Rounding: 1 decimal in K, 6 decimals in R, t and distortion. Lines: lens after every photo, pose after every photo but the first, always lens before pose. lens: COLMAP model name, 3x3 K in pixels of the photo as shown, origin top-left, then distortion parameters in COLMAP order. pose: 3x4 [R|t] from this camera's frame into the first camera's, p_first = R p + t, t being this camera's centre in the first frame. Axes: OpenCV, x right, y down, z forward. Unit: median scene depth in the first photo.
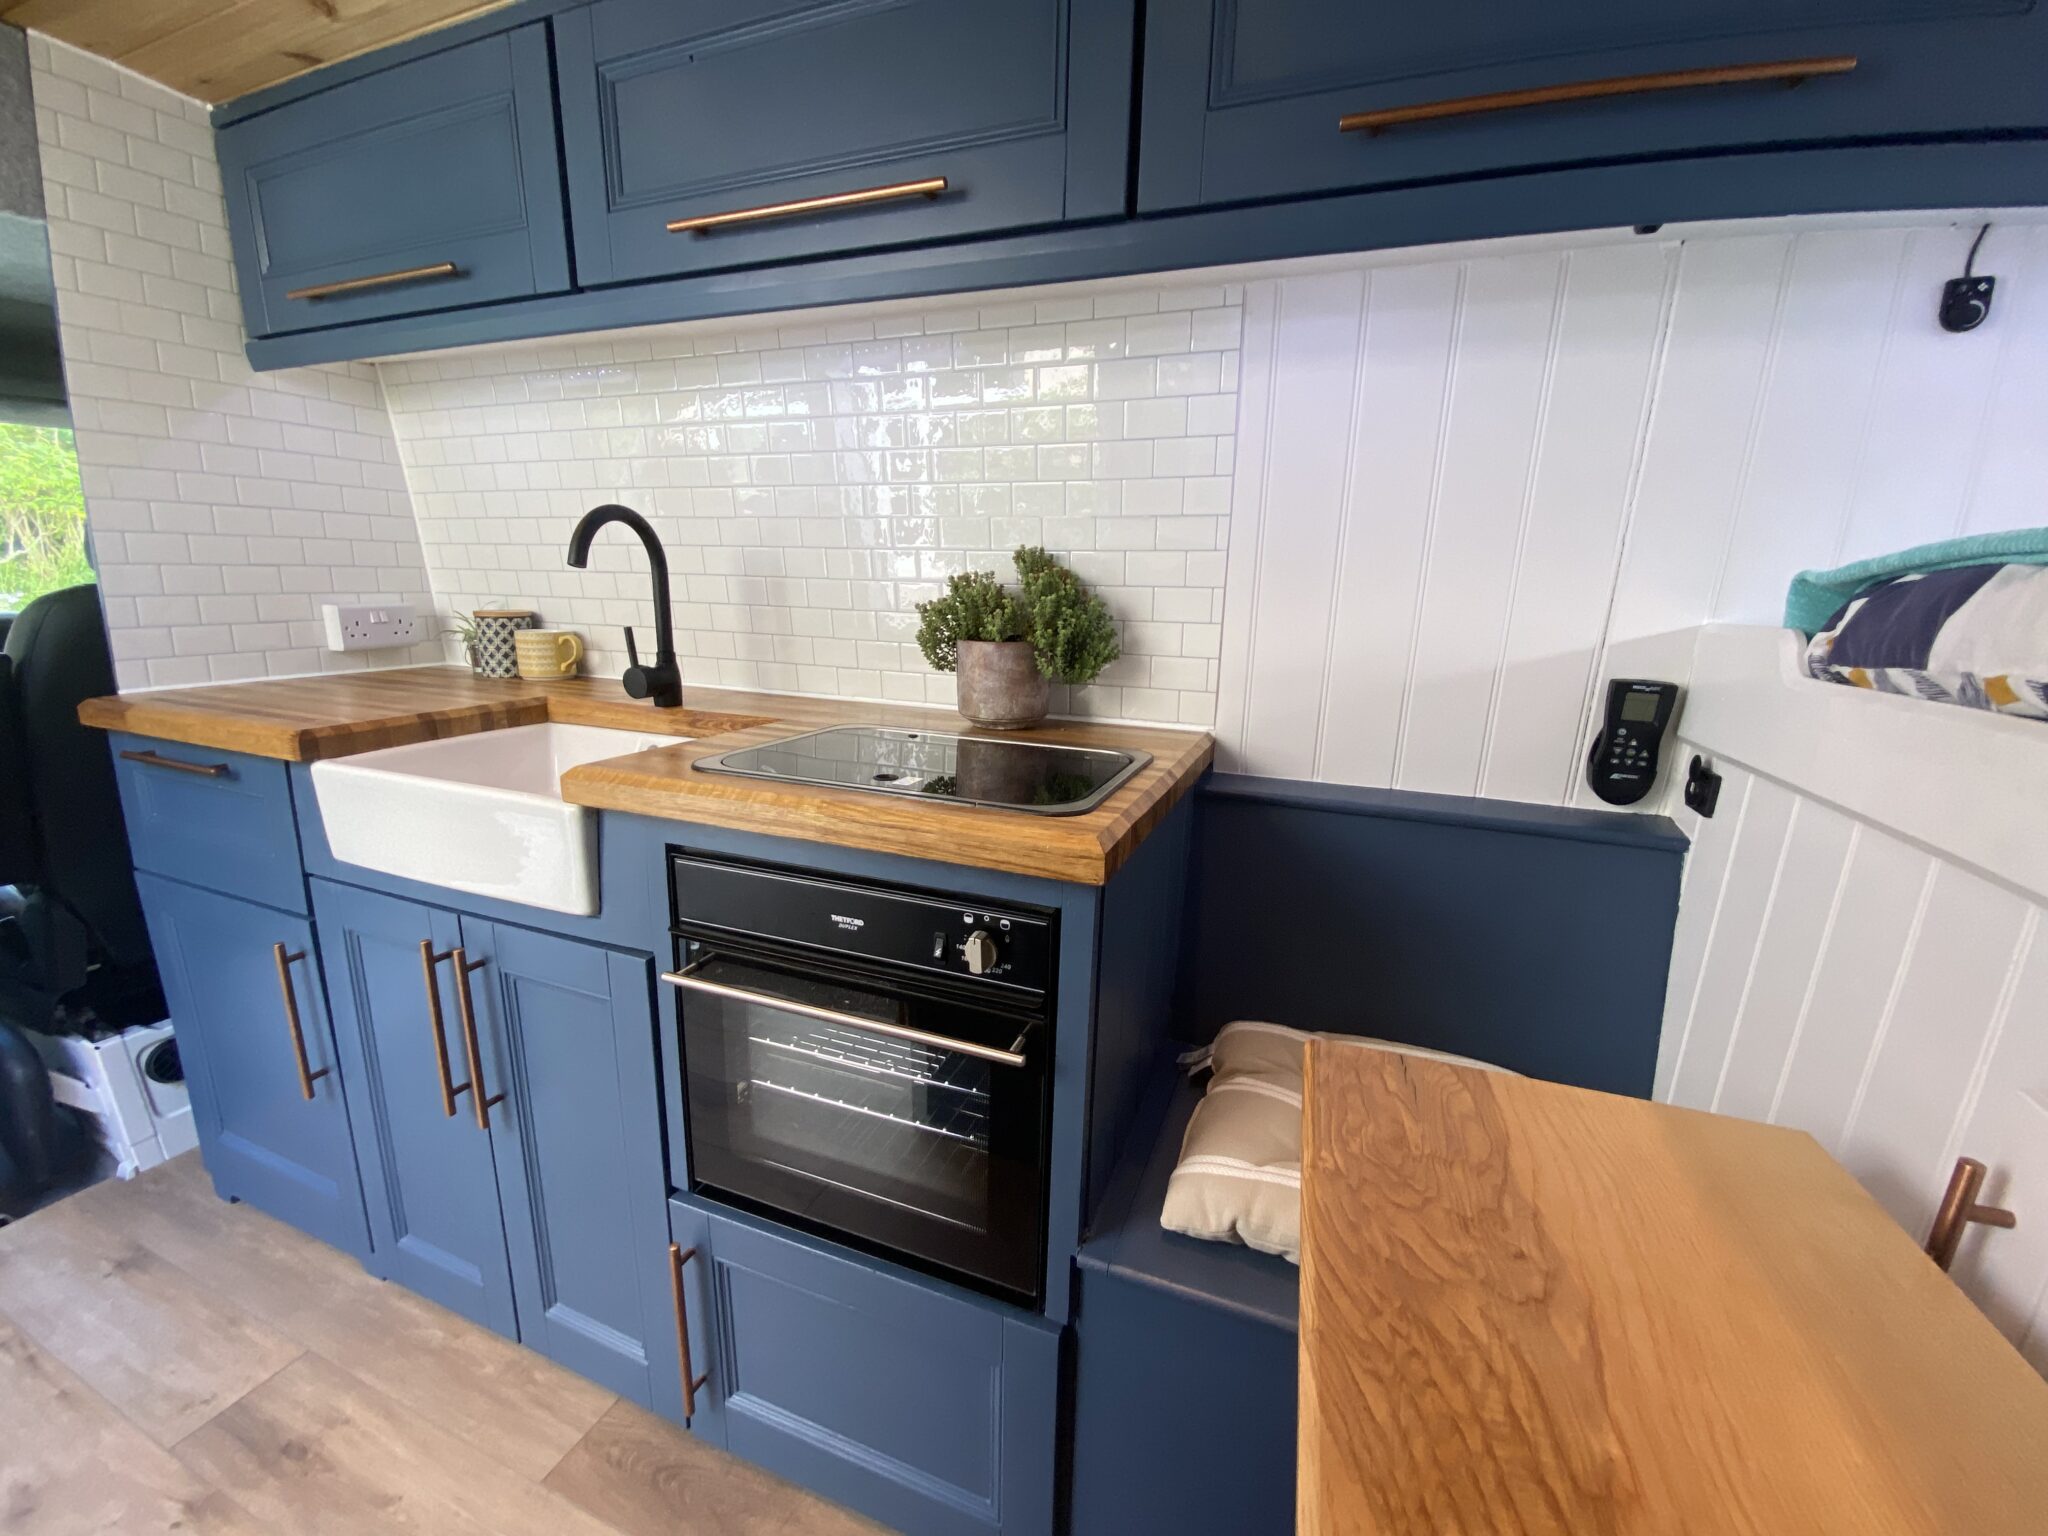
lens RADIAL K [[823.1, 0, 1019.8], [0, 823.1, 764.7], [0, 0, 1]] dist [0.007317, -0.014589]
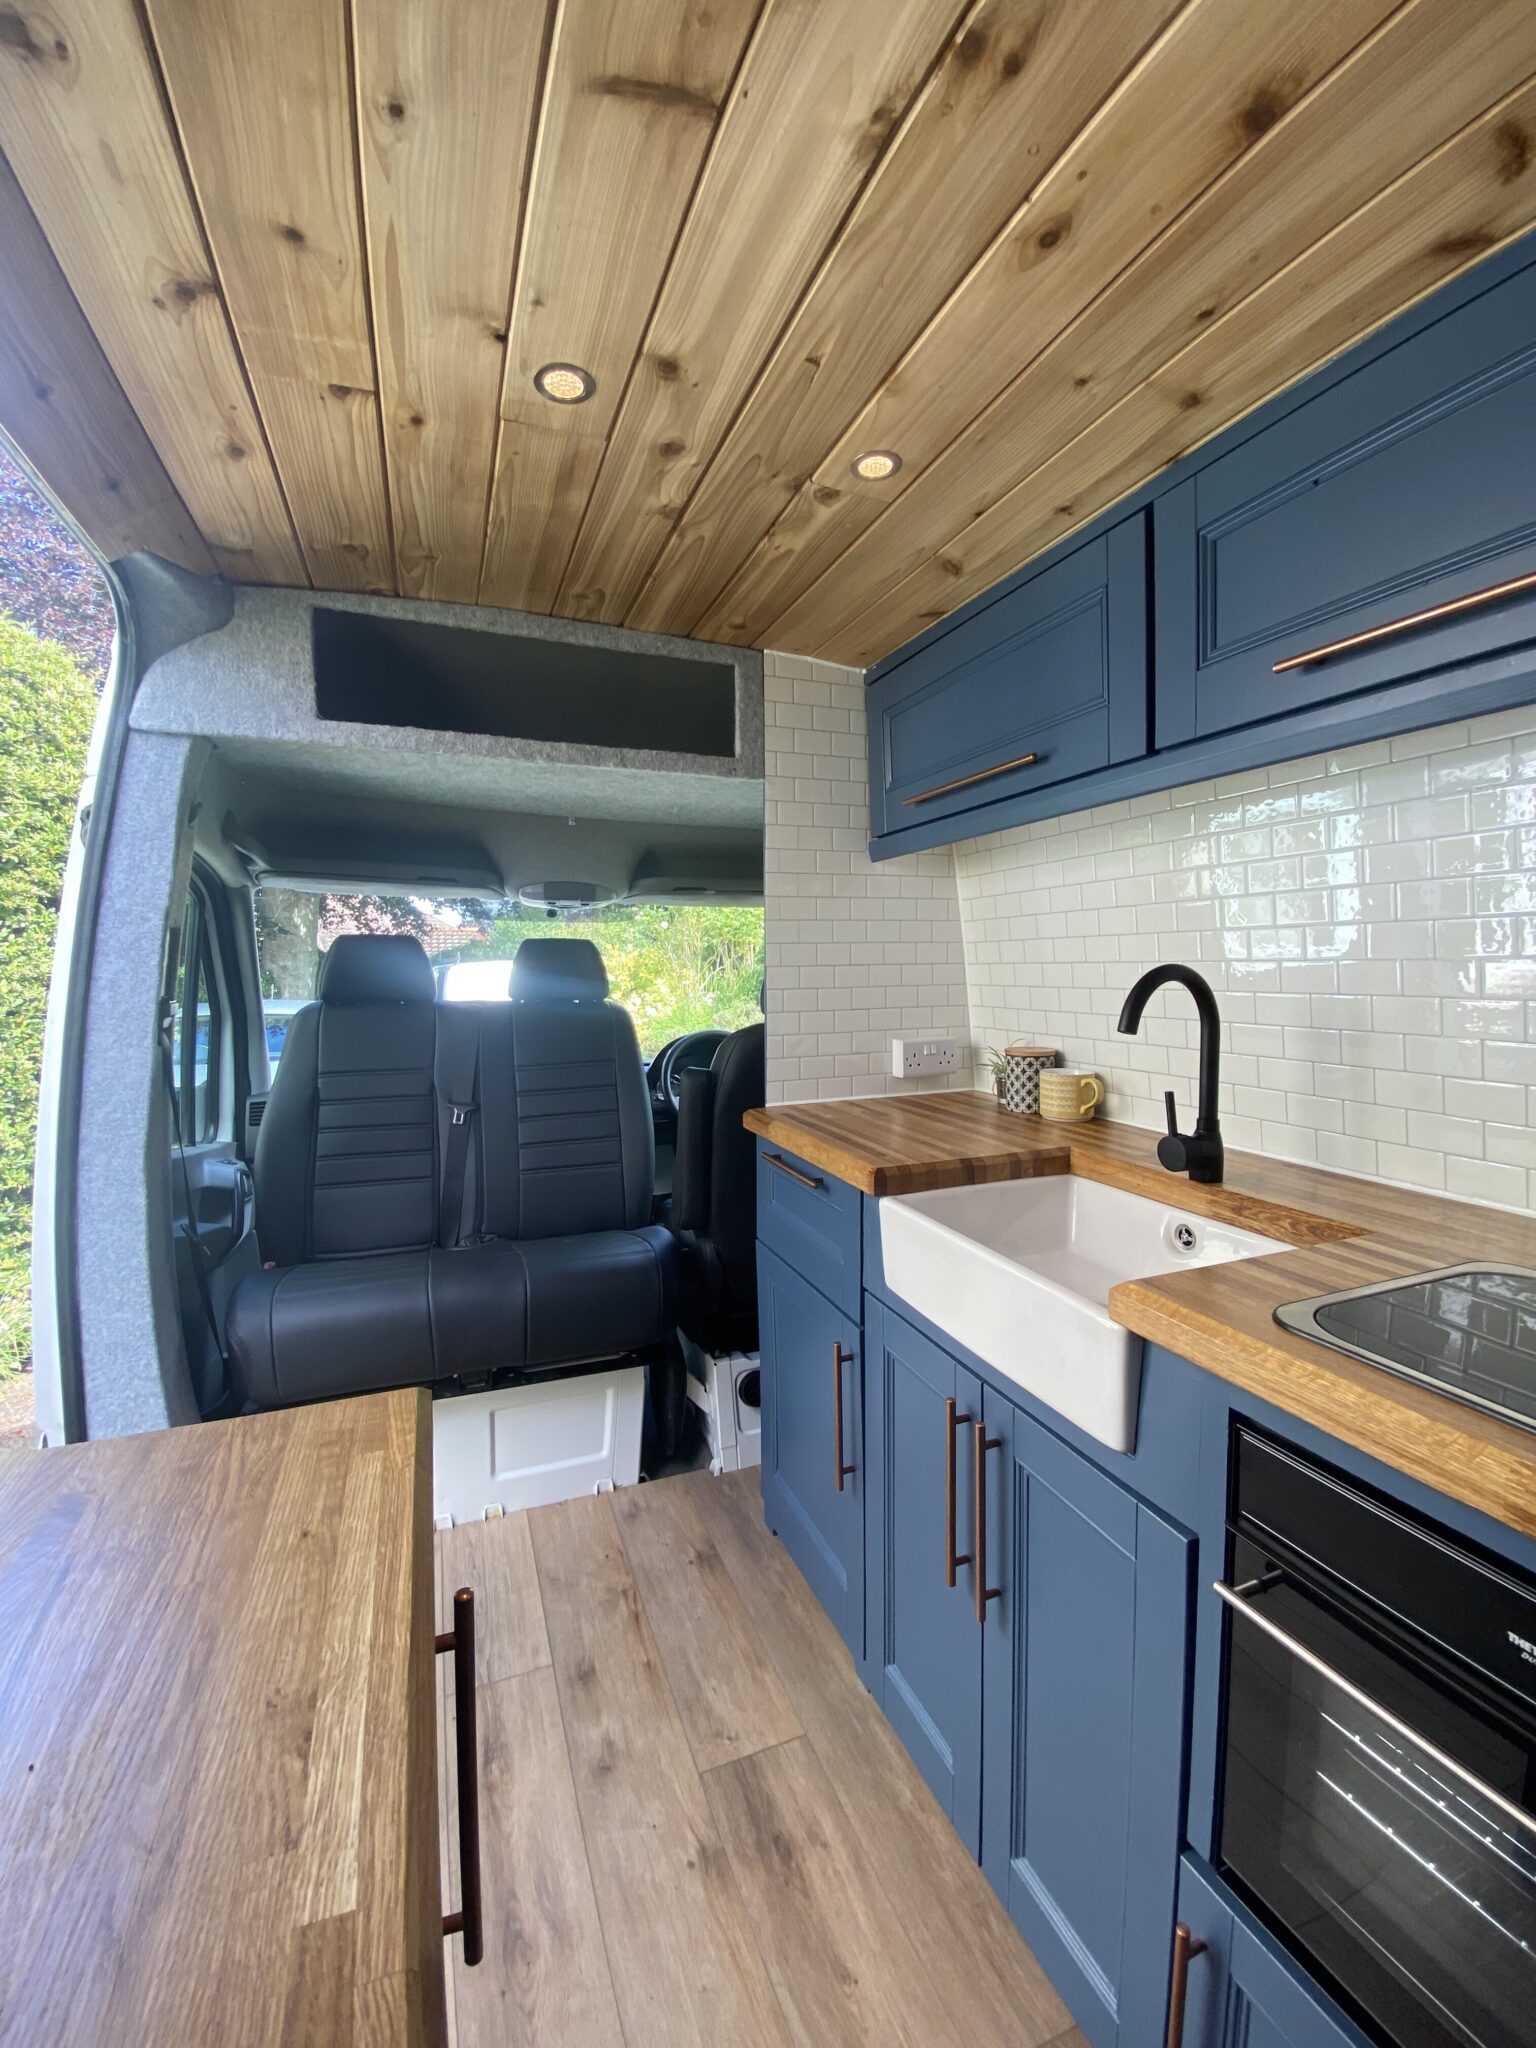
lens RADIAL K [[828.0, 0, 766.4], [0, 828.0, 1017.5], [0, 0, 1]] dist [0.006227, -0.014568]
pose [[0.680508, 0.012266, -0.732638, -0.122752], [-0.129802, 0.986065, -0.104057, -0.105339], [0.721152, 0.165909, 0.672618, 0.063090]]
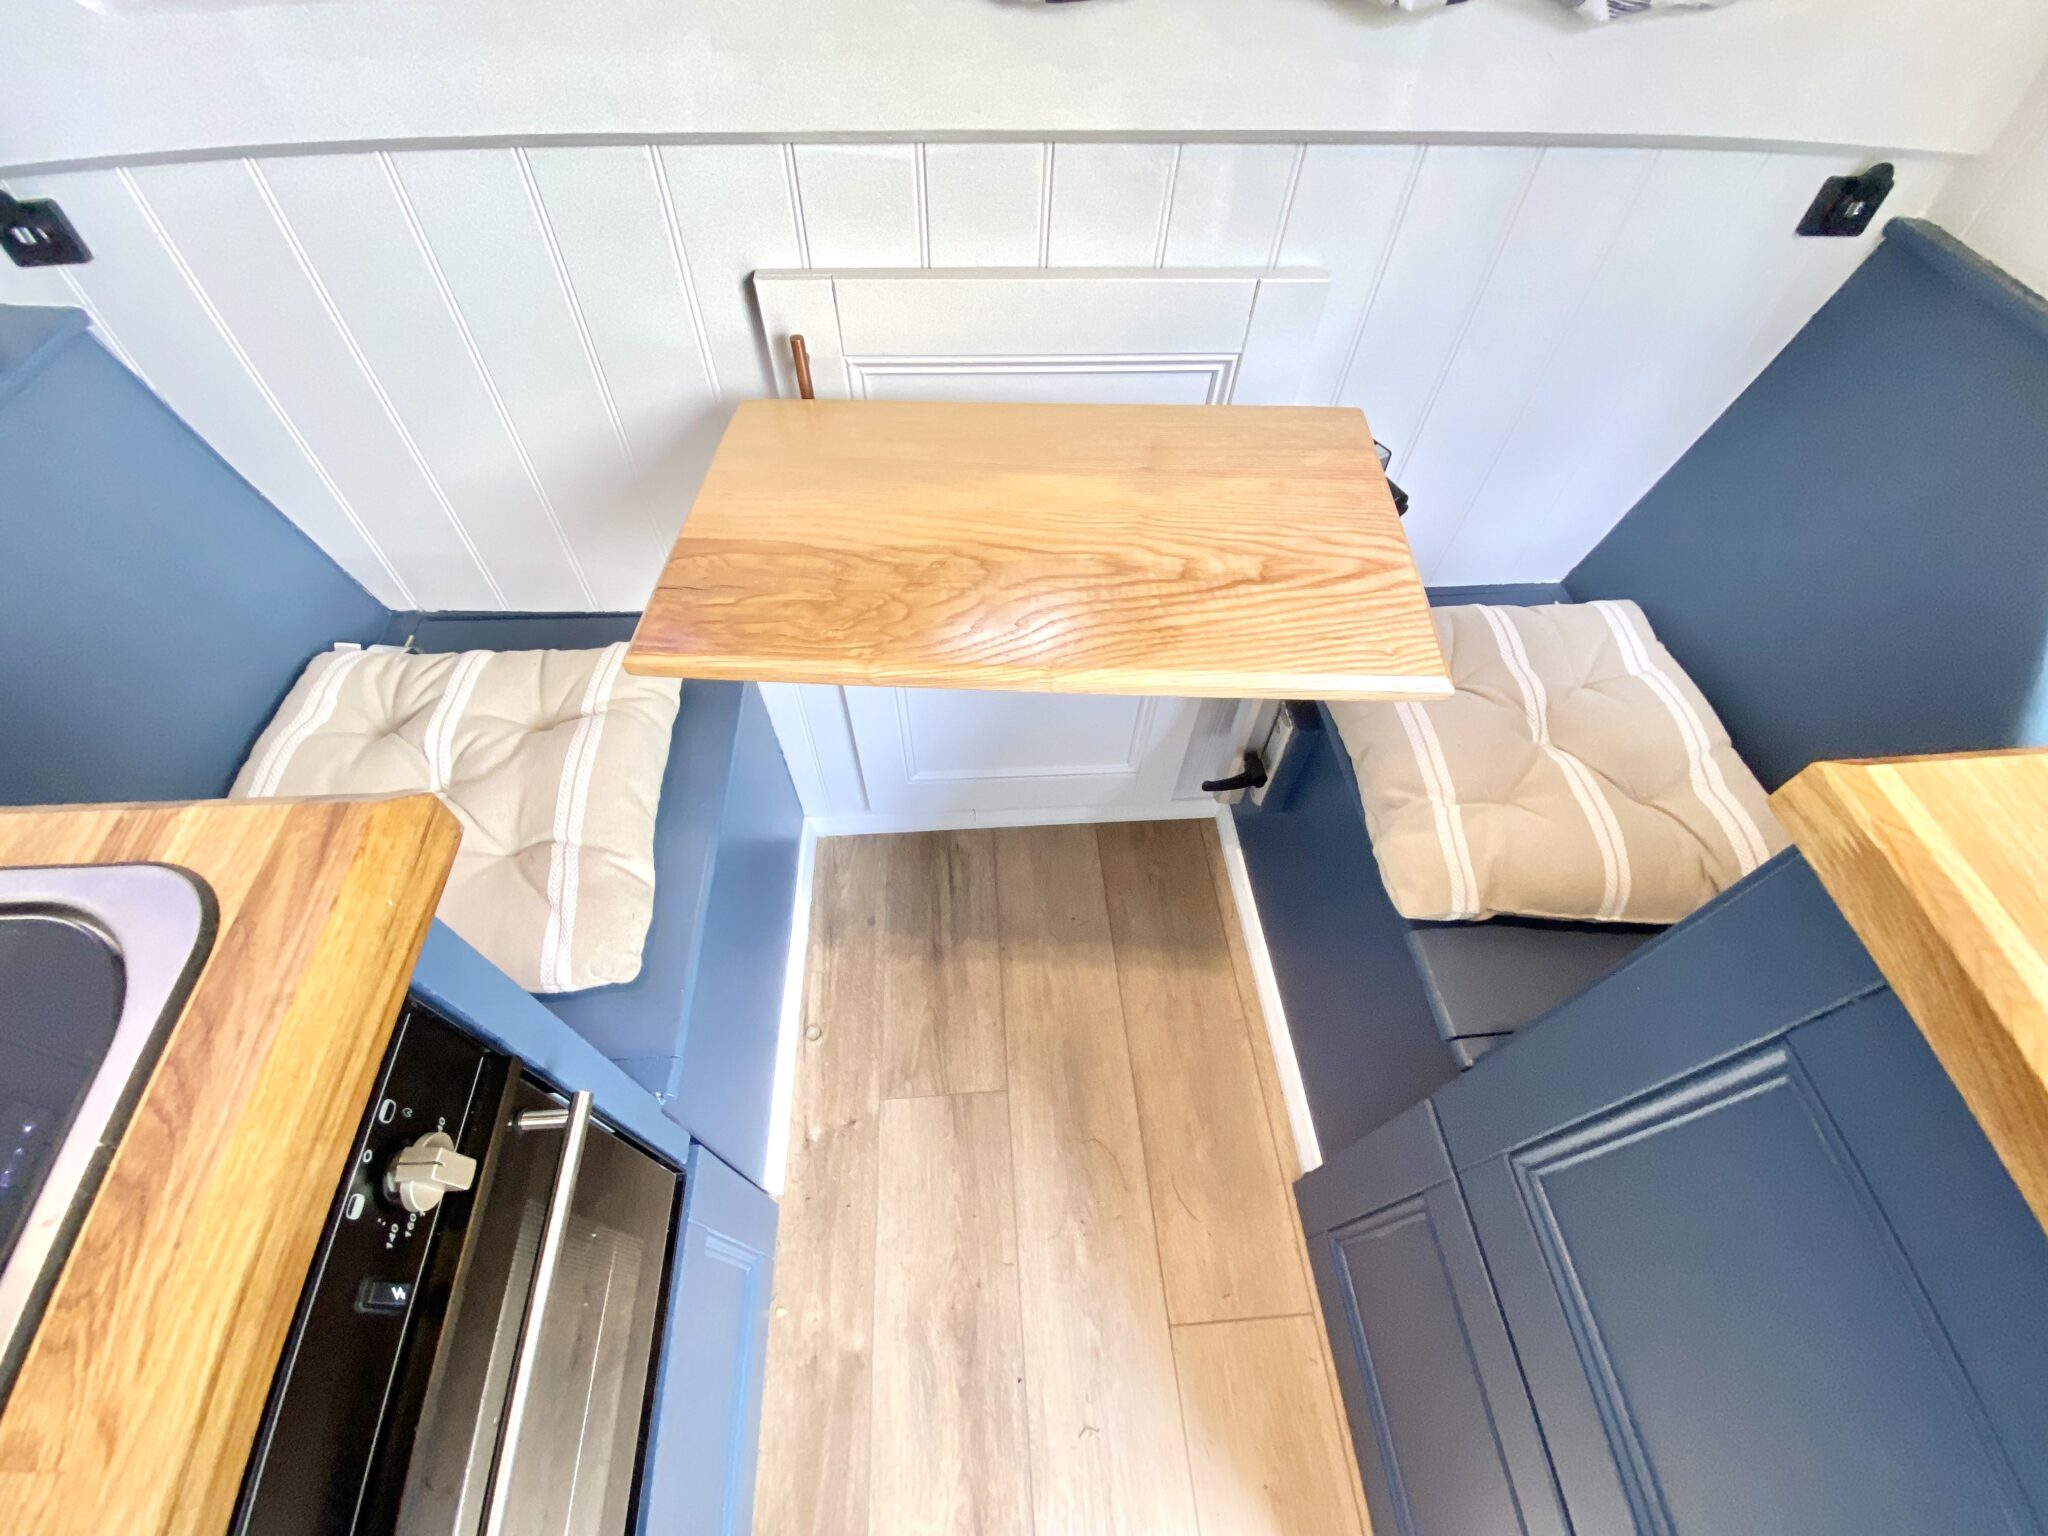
lens RADIAL K [[828.0, 0, 1024.0], [0, 828.0, 768.0], [0, 0, 1]] dist [0.006227, -0.014568]
pose [[-0.429043, -0.756800, 0.493128, -0.173145], [0.152155, 0.477576, 0.865315, -0.169390], [-0.890377, 0.446289, -0.089750, 0.419935]]
